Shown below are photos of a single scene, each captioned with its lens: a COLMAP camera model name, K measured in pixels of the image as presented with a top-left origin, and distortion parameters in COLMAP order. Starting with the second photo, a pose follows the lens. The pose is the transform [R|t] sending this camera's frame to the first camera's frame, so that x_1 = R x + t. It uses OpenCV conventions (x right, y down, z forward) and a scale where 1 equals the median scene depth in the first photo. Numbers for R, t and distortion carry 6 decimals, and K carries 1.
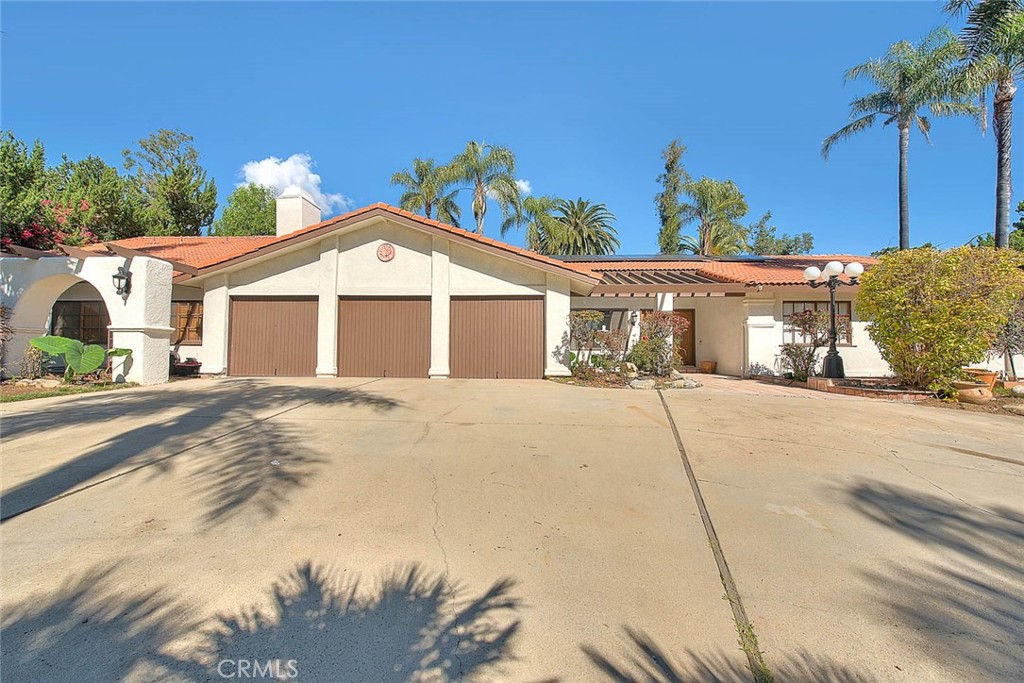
lens RADIAL K [[418.1, 0, 512.1], [0, 418.1, 337.1], [0, 0, 1]] dist [-0.000007, 0.000370]
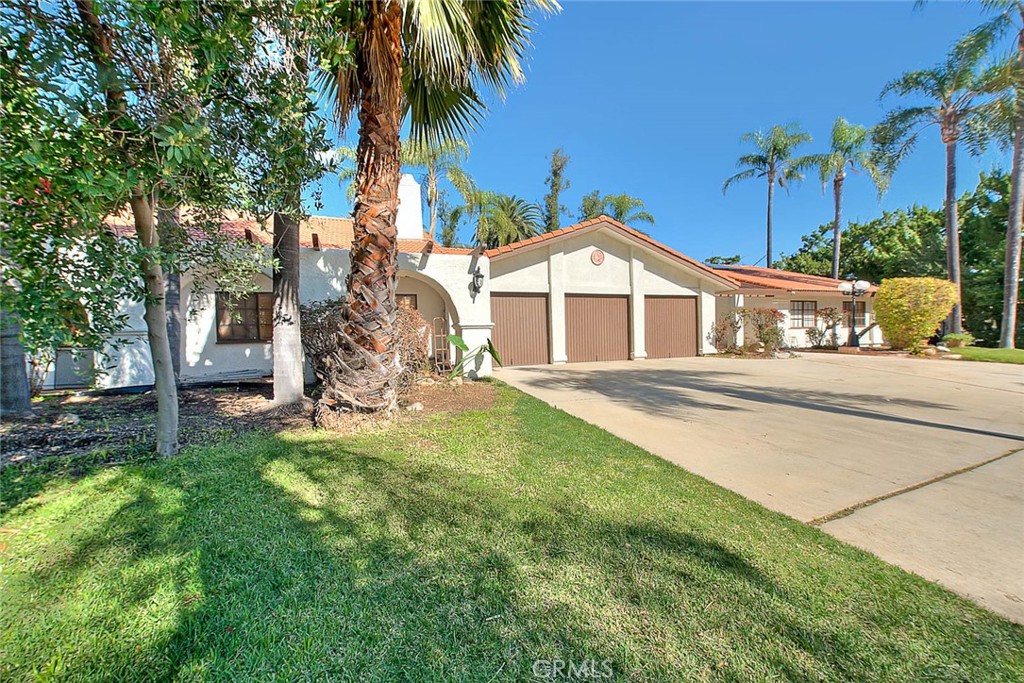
lens RADIAL K [[418.1, 0, 511.8], [0, 418.1, 348.0], [0, 0, 1]] dist [-0.000007, 0.000370]
pose [[0.907204, -0.038455, 0.418930, -1.042237], [0.013712, 0.997987, 0.061915, -0.021276], [-0.420467, -0.050425, 0.905905, 0.006365]]
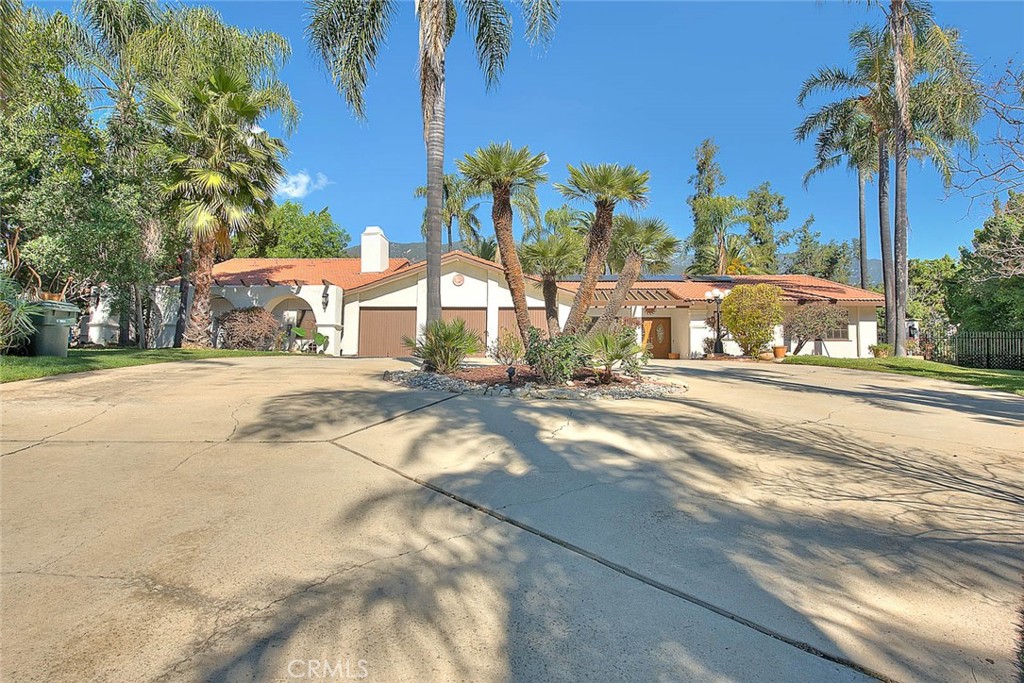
lens RADIAL K [[567.7, 0, 511.3], [0, 567.7, 343.9], [0, 0, 1]] dist [0.004336, 0.000191]
pose [[0.999666, 0.004307, -0.025485, -0.042917], [-0.005124, 0.999473, -0.032070, 0.111729], [0.025333, 0.032190, 0.999161, -1.172071]]
